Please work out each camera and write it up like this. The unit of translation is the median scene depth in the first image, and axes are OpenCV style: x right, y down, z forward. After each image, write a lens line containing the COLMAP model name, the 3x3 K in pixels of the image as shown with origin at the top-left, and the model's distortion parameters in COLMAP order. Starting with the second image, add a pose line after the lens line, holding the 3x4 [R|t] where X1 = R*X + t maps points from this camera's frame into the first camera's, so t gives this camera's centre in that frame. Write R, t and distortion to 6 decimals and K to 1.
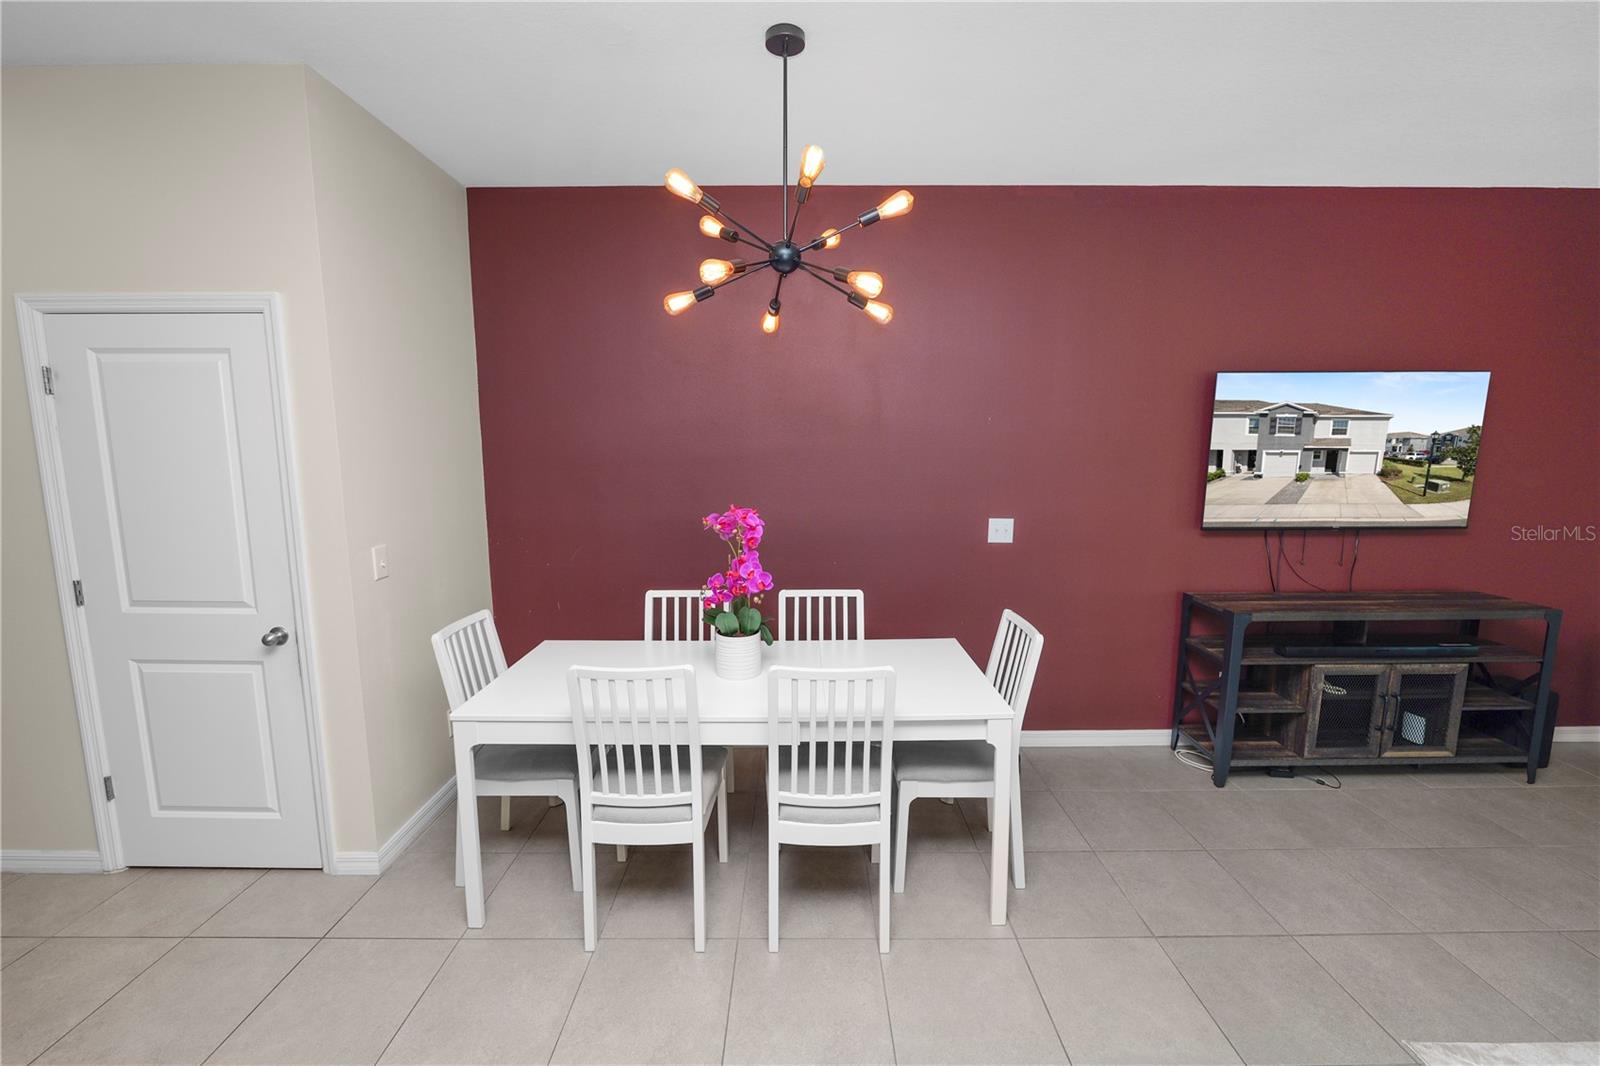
lens RADIAL K [[650.9, 0, 795.4], [0, 650.9, 530.8], [0, 0, 1]] dist [-0.013239, 0.001084]
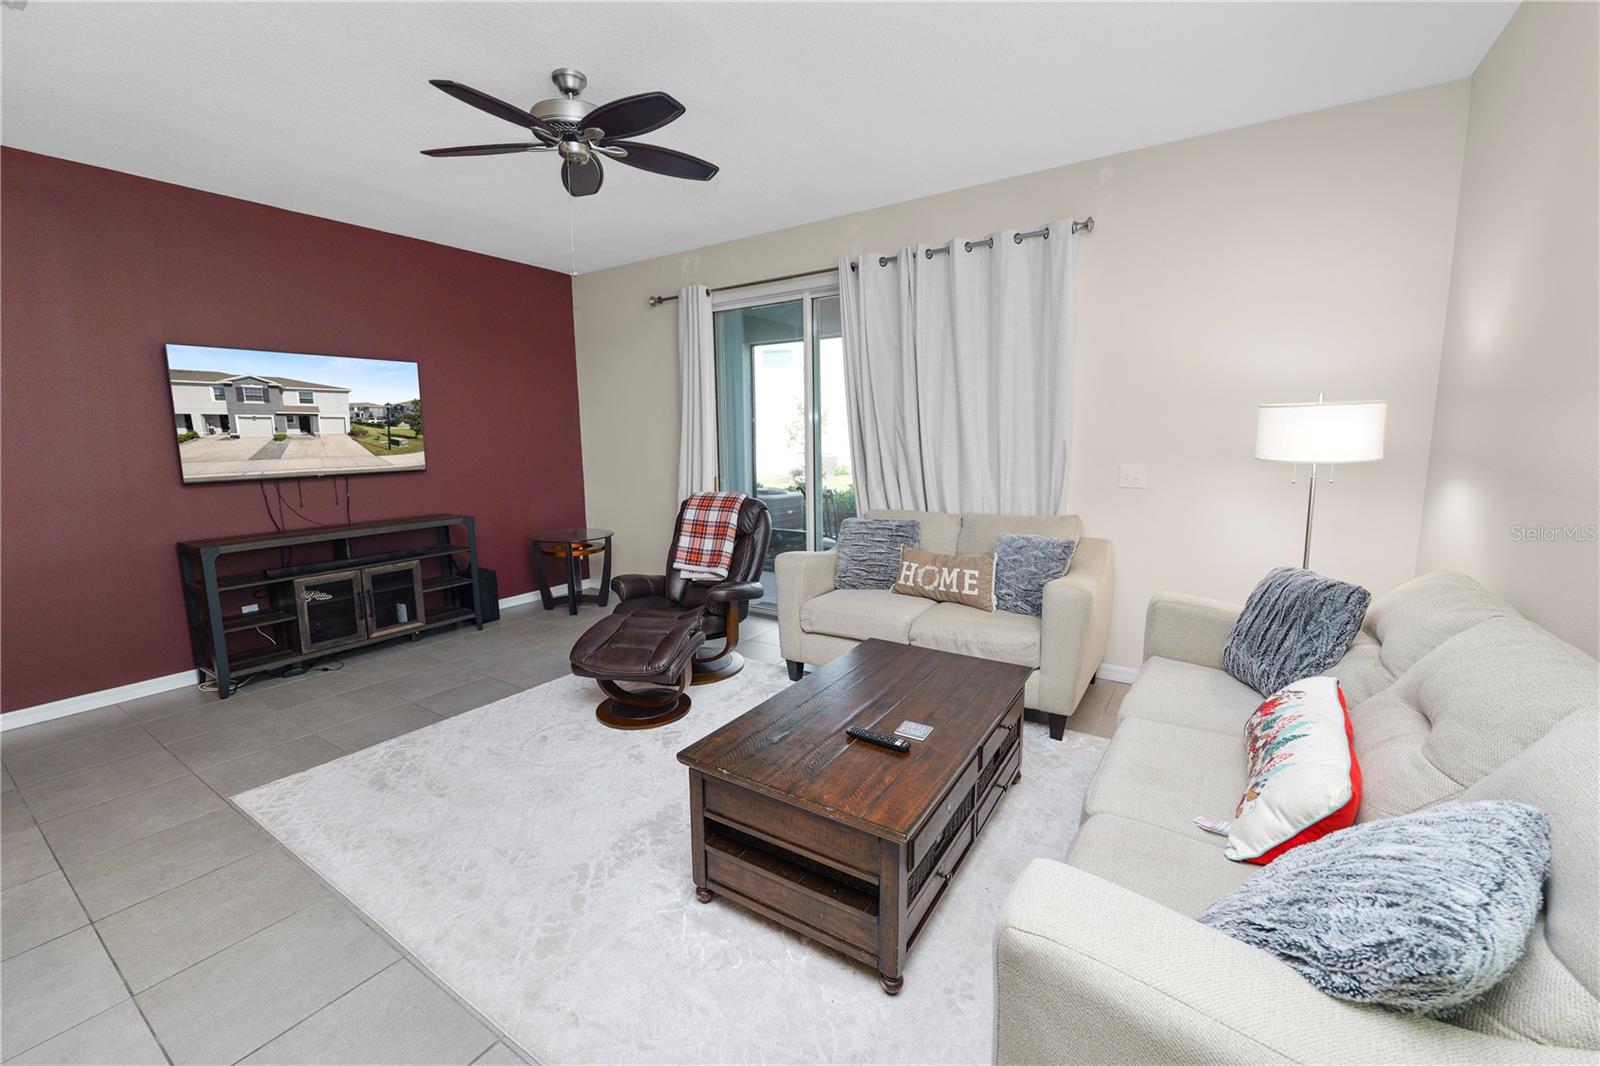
lens RADIAL K [[650.9, 0, 795.4], [0, 650.9, 530.8], [0, 0, 1]] dist [-0.013239, 0.001084]
pose [[0.552183, -0.128883, 0.823701, 0.286629], [0.121582, 0.989865, 0.073378, 0.126313], [-0.824810, 0.059629, 0.562256, -0.512094]]
